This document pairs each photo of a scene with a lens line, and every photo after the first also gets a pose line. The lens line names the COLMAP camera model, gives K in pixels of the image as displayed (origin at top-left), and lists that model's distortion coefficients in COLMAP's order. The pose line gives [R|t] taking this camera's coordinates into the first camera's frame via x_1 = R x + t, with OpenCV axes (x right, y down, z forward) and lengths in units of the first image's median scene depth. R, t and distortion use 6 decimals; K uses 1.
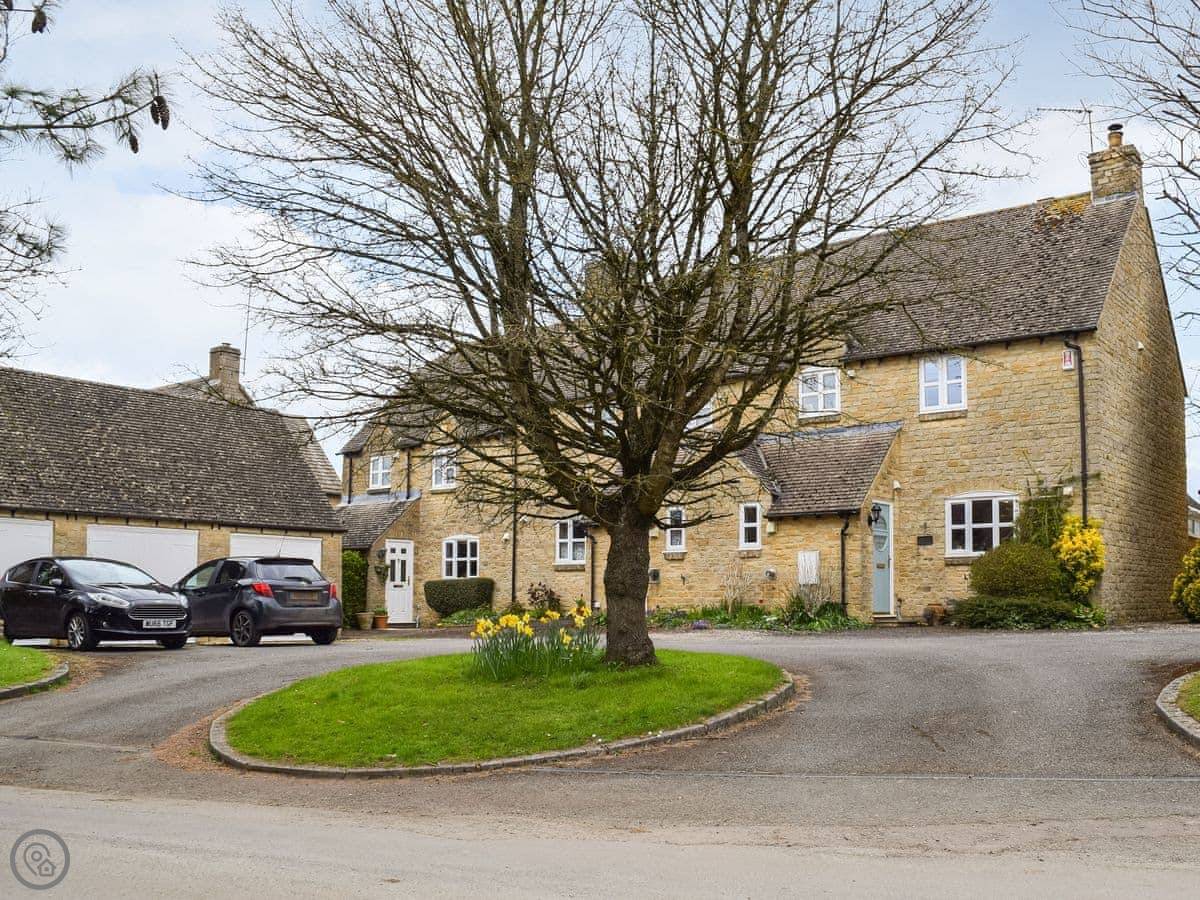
lens RADIAL K [[1316.7, 0, 600.0], [0, 1316.7, 450.0], [0, 0, 1]] dist [-0.102347, 0.021354]
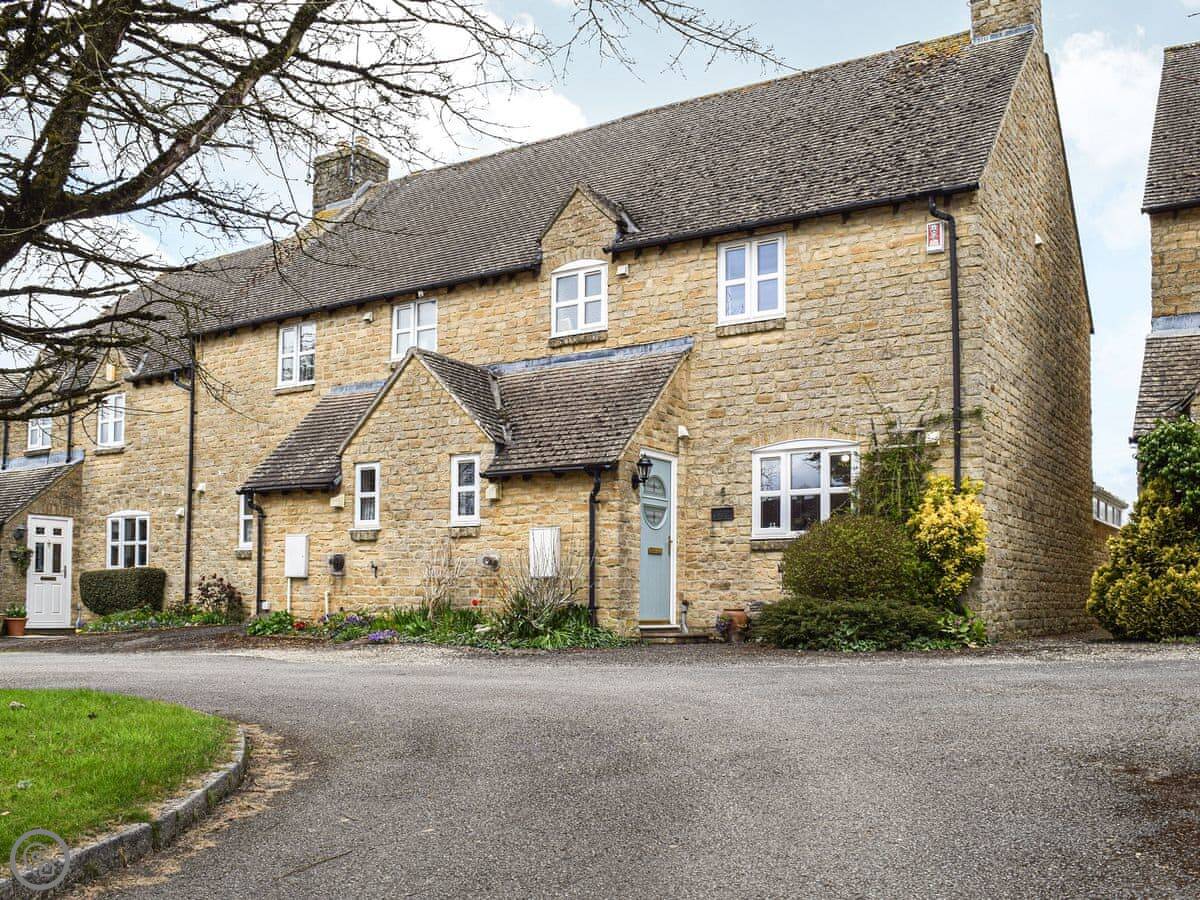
lens RADIAL K [[1316.7, 0, 600.0], [0, 1316.7, 450.0], [0, 0, 1]] dist [-0.102347, 0.021354]
pose [[0.995690, 0.015075, 0.091516, 0.125502], [-0.014870, 0.999885, -0.002928, 0.039704], [-0.091549, 0.001554, 0.995799, 0.338684]]
